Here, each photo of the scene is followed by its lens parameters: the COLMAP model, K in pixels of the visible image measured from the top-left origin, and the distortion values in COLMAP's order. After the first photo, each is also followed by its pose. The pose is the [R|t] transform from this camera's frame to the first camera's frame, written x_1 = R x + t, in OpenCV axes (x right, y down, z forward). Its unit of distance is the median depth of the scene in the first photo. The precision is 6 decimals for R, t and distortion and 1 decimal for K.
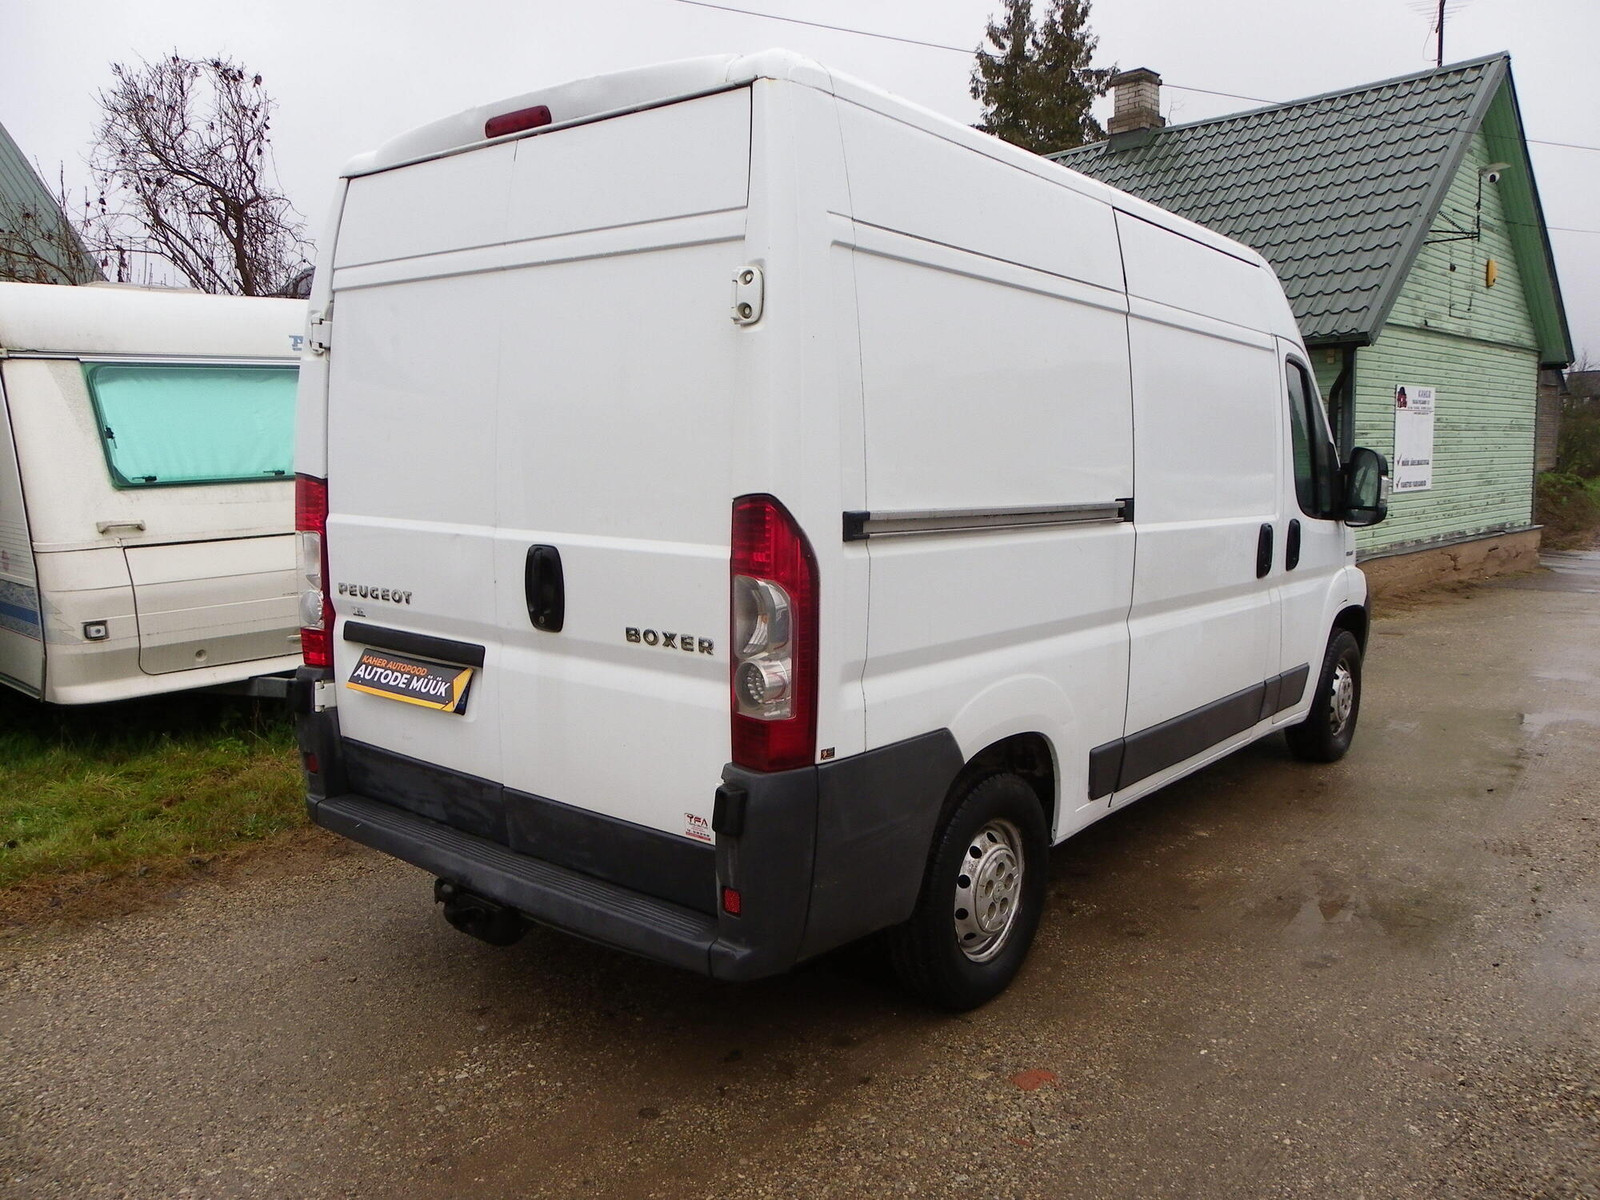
lens RADIAL K [[1203.4, 0, 773.1], [0, 1203.4, 632.0], [0, 0, 1]] dist [-0.022506, 0.018080]
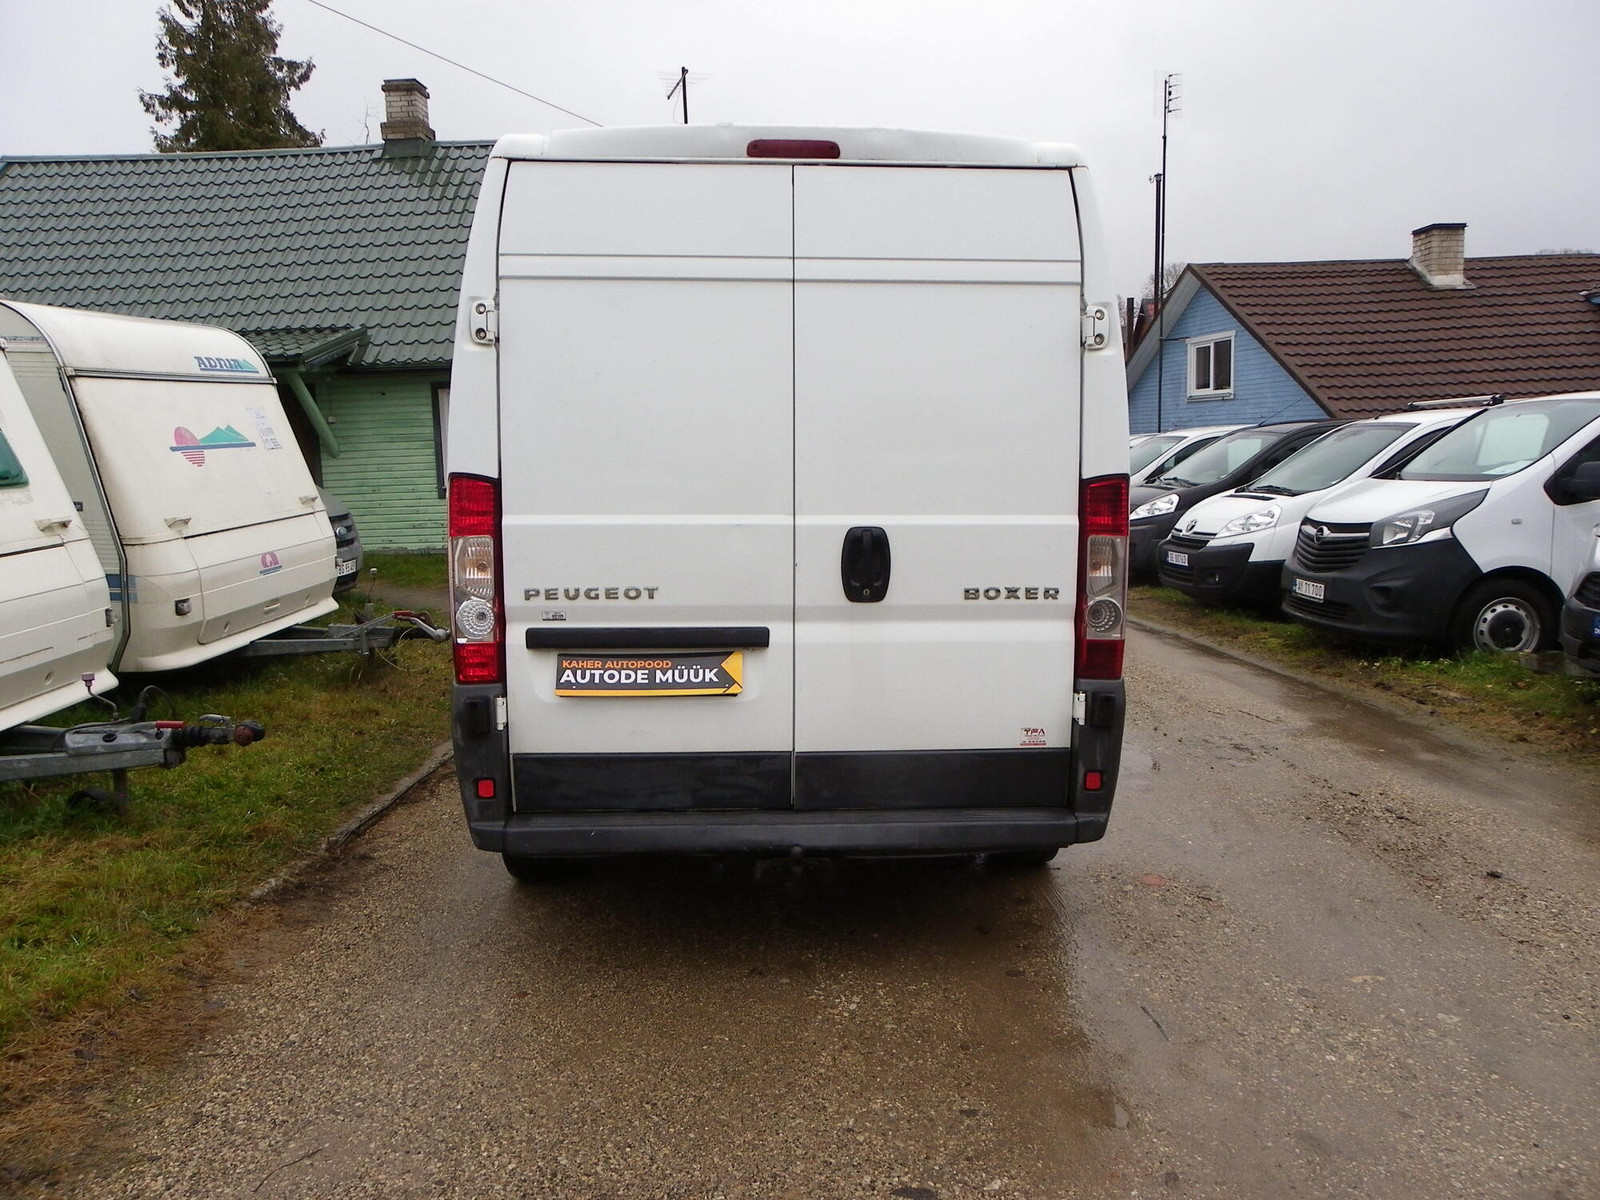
lens RADIAL K [[1203.4, 0, 821.4], [0, 1203.4, 637.4], [0, 0, 1]] dist [-0.022506, 0.018080]
pose [[0.743004, -0.109217, 0.660315, -0.855762], [0.109393, 0.993145, 0.041175, -0.016897], [-0.660286, 0.041640, 0.749859, 0.146877]]
